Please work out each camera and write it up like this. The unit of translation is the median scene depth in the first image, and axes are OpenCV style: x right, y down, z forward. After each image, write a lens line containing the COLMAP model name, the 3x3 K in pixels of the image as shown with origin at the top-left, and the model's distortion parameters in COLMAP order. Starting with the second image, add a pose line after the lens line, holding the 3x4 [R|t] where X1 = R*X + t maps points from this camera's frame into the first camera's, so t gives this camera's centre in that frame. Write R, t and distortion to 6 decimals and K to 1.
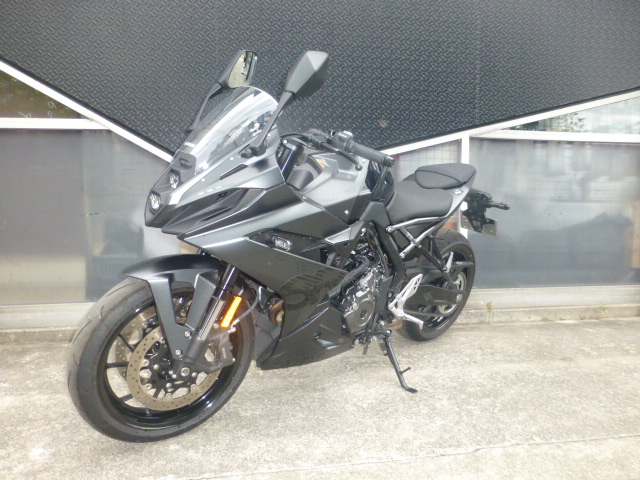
lens RADIAL K [[466.2, 0, 321.7], [0, 466.2, 240.9], [0, 0, 1]] dist [-0.010279, -0.006955]
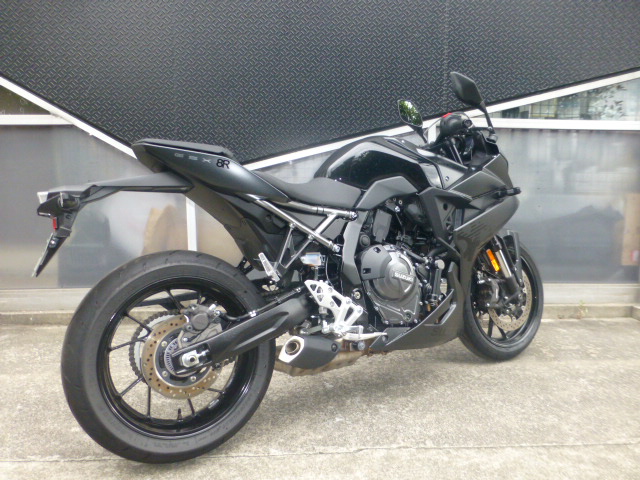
lens RADIAL K [[463.5, 0, 321.4], [0, 463.5, 243.3], [0, 0, 1]] dist [-0.009854, -0.004367]
pose [[0.994077, 0.012600, -0.107948, 0.212301], [-0.009603, 0.999555, 0.028241, -0.007267], [0.108256, -0.027038, 0.993755, 0.021513]]
